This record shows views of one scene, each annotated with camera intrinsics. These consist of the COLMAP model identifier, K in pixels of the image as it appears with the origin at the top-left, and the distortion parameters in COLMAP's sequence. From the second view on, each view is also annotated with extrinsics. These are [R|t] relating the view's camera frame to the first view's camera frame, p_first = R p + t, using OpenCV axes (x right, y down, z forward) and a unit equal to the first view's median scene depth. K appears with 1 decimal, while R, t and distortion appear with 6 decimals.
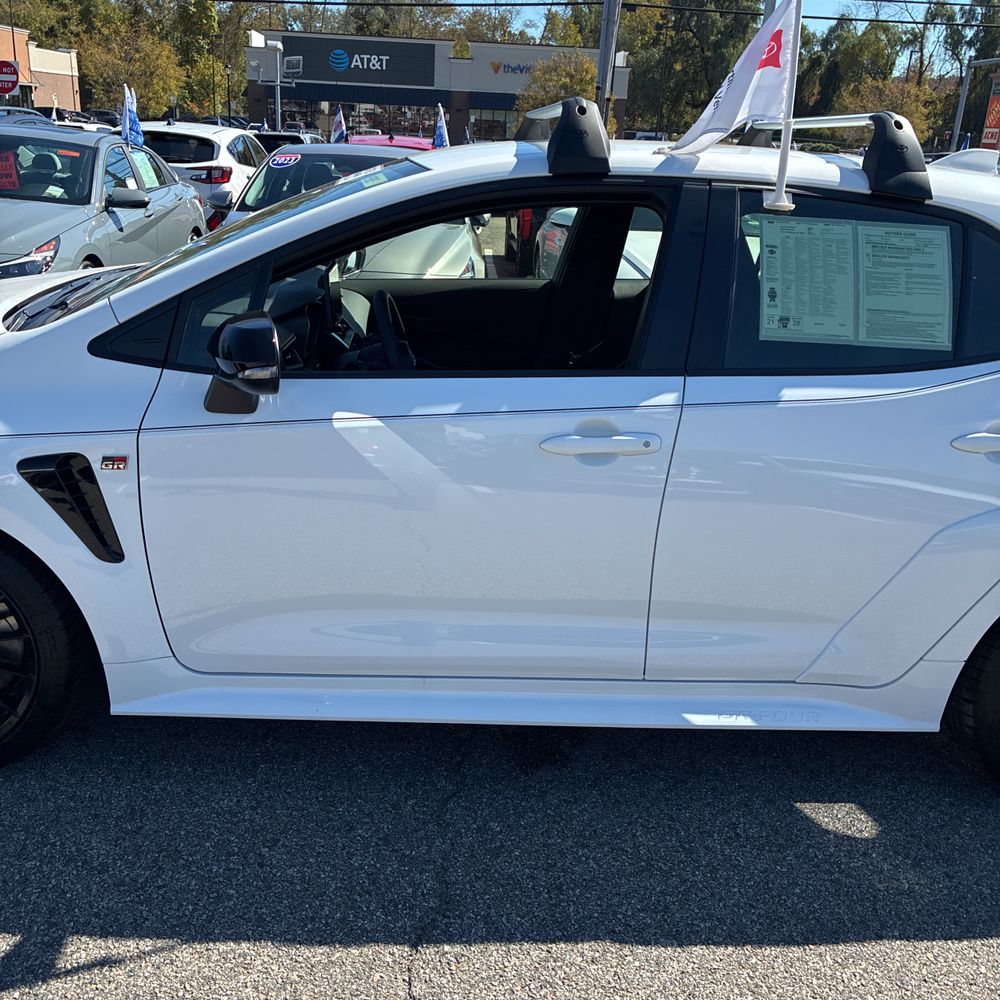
lens RADIAL K [[1020.6, 0, 478.3], [0, 1020.6, 509.8], [0, 0, 1]] dist [0.023540, -0.014503]
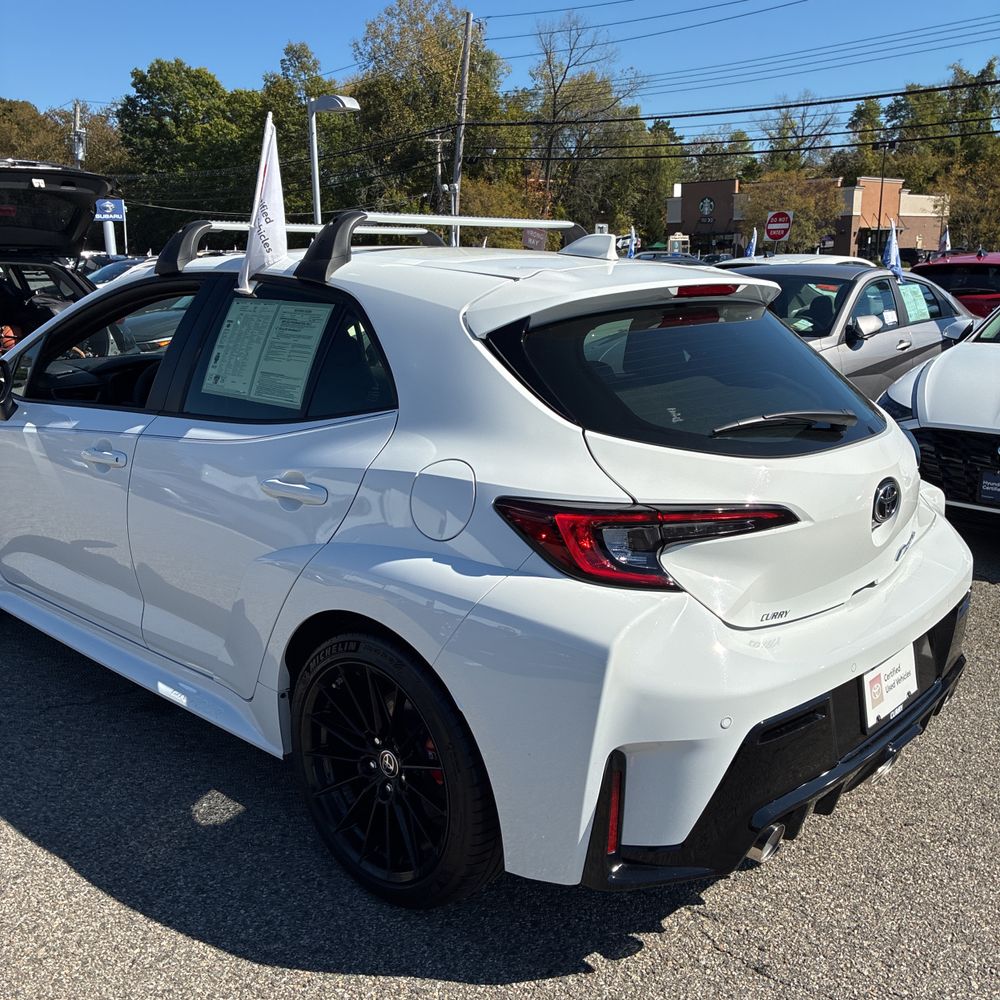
lens RADIAL K [[1024.1, 0, 485.7], [0, 1024.1, 497.5], [0, 0, 1]] dist [0.026975, -0.019137]
pose [[0.697561, 0.110230, -0.707996, 1.308002], [-0.206247, 0.977166, -0.051069, -0.040631], [0.686201, 0.181645, 0.704368, 0.328657]]
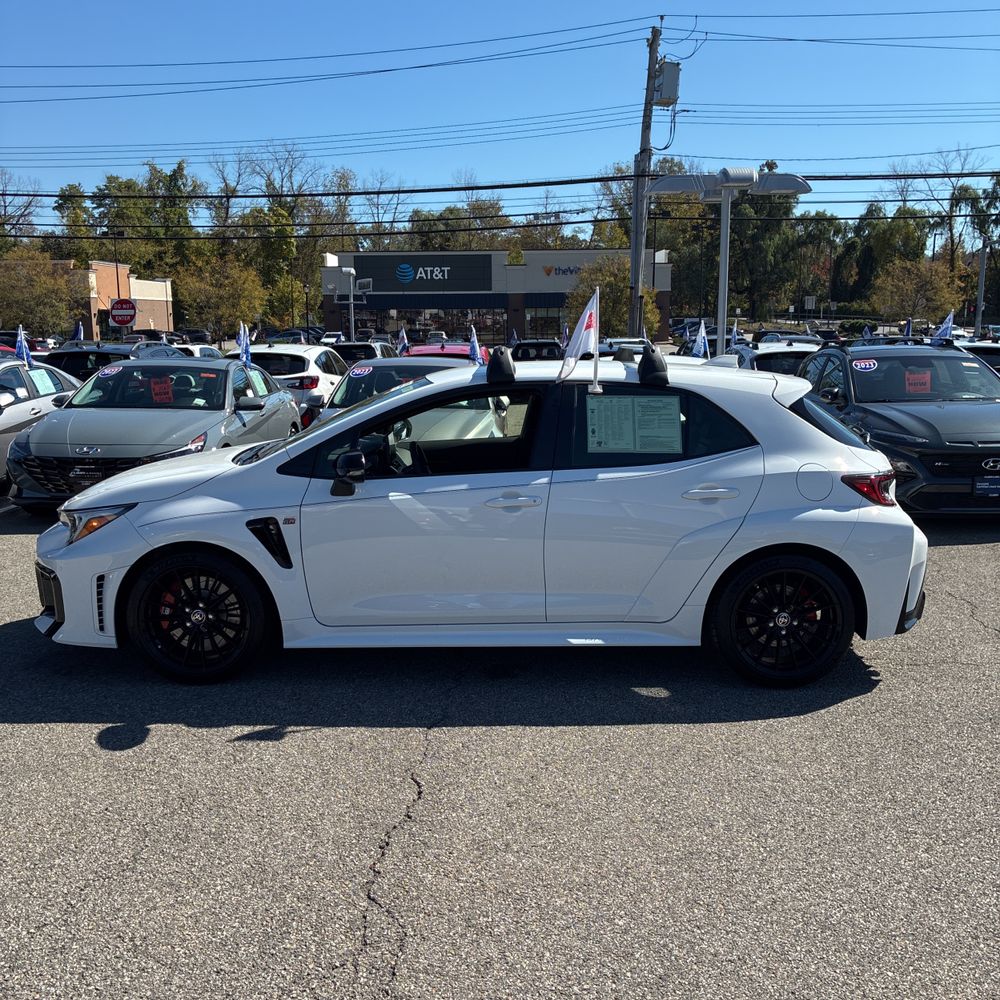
lens RADIAL K [[1032.0, 0, 497.6], [0, 1032.0, 495.2], [0, 0, 1]] dist [0.020365, -0.004683]
pose [[0.997610, -0.048357, -0.049350, 0.170711], [0.038097, 0.980853, -0.190990, 0.291073], [0.057640, 0.188653, 0.980351, -0.984179]]
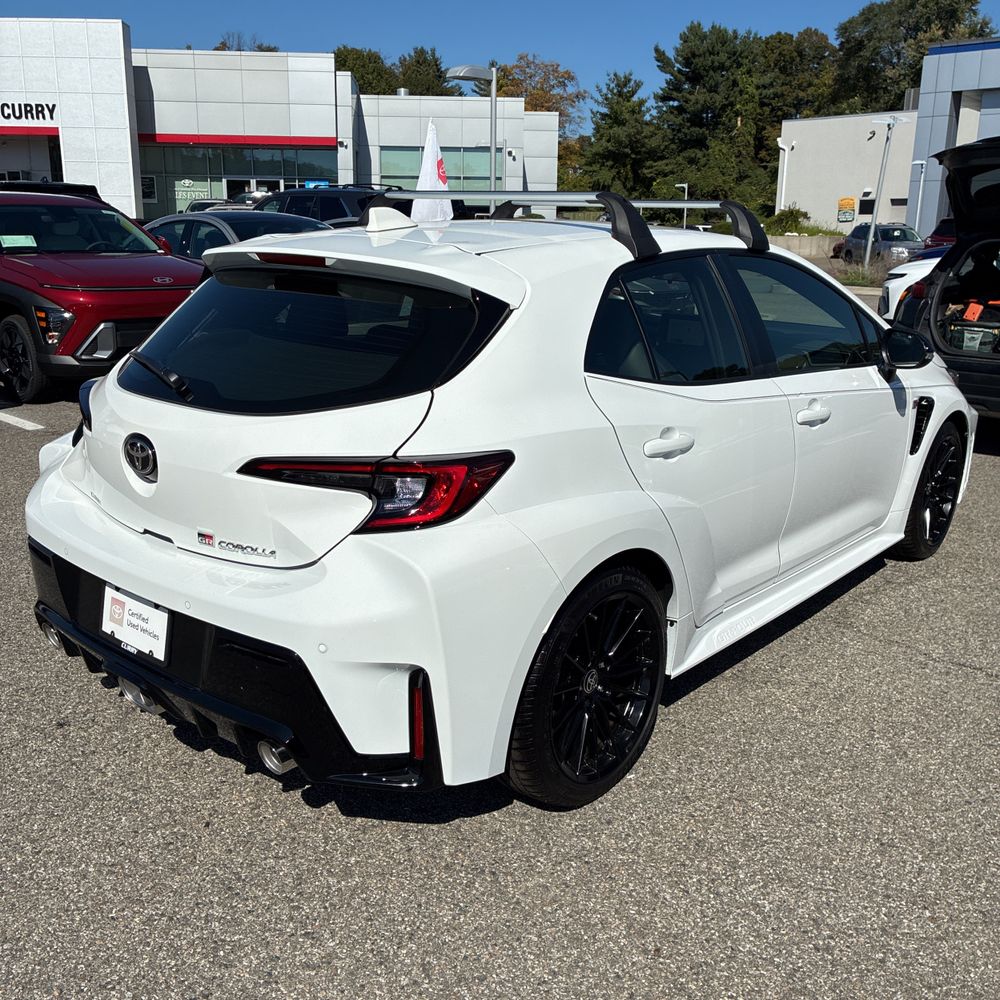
lens RADIAL K [[1021.3, 0, 498.9], [0, 1021.3, 518.4], [0, 0, 1]] dist [0.025173, -0.008917]
pose [[-0.686450, 0.139491, -0.713672, 1.388435], [-0.298994, 0.840488, 0.451867, -0.689620], [0.662864, 0.523567, -0.535246, 2.099137]]
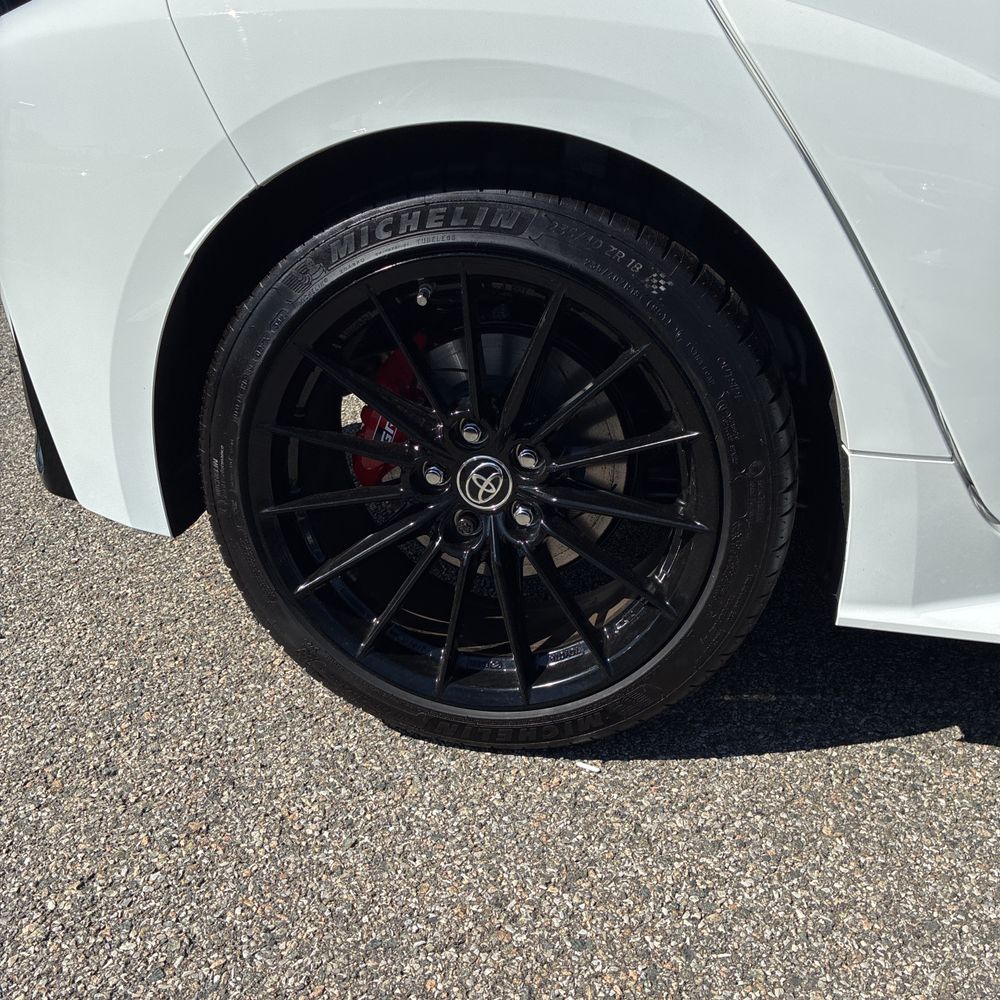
lens RADIAL K [[1021.3, 0, 498.9], [0, 1021.3, 518.4], [0, 0, 1]] dist [0.025173, -0.008917]
pose [[-0.960556, -0.154511, 0.231213, 0.453737], [0.043017, 0.738872, 0.672471, -0.375634], [-0.274741, 0.655892, -0.703081, 2.002111]]
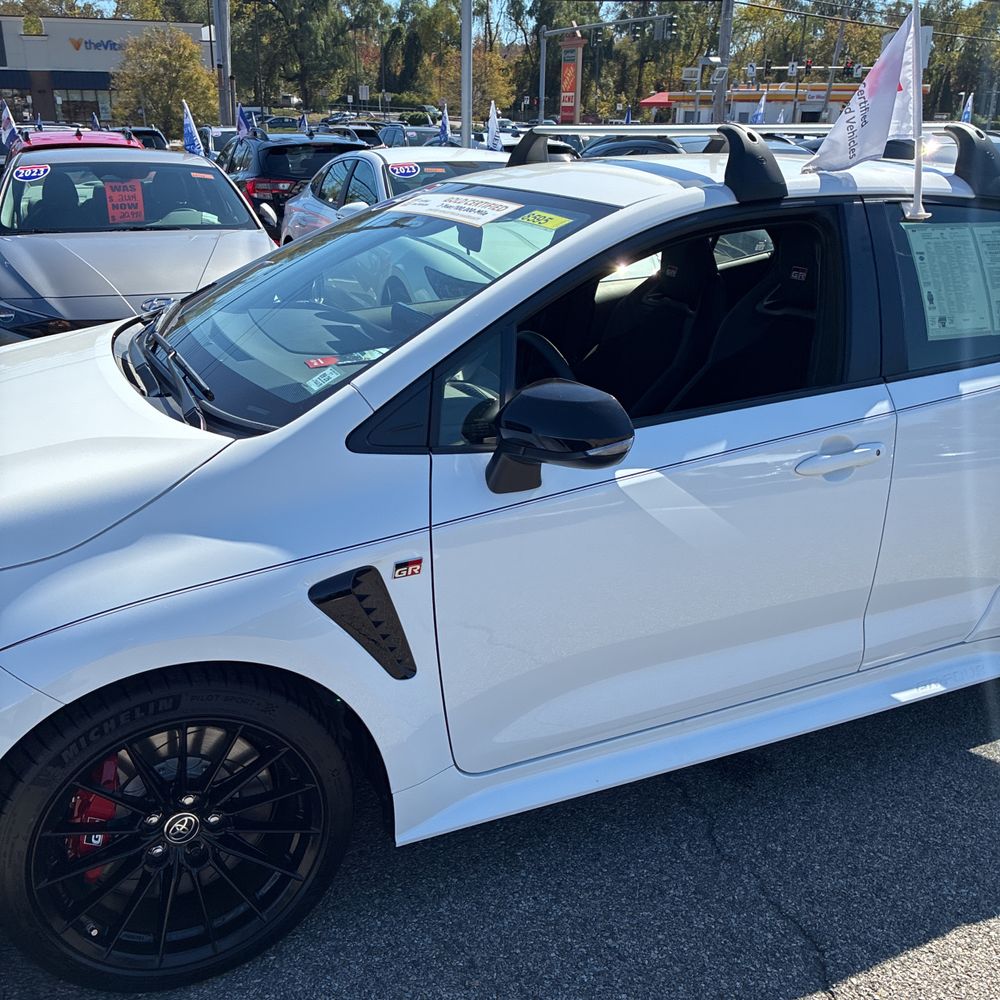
lens RADIAL K [[1019.8, 0, 483.2], [0, 1019.8, 494.2], [0, 0, 1]] dist [0.024222, -0.010947]
pose [[0.927843, -0.168360, 0.332811, -0.496609], [0.164768, 0.985553, 0.039206, -0.114220], [-0.334603, 0.018459, 0.942178, 0.127700]]
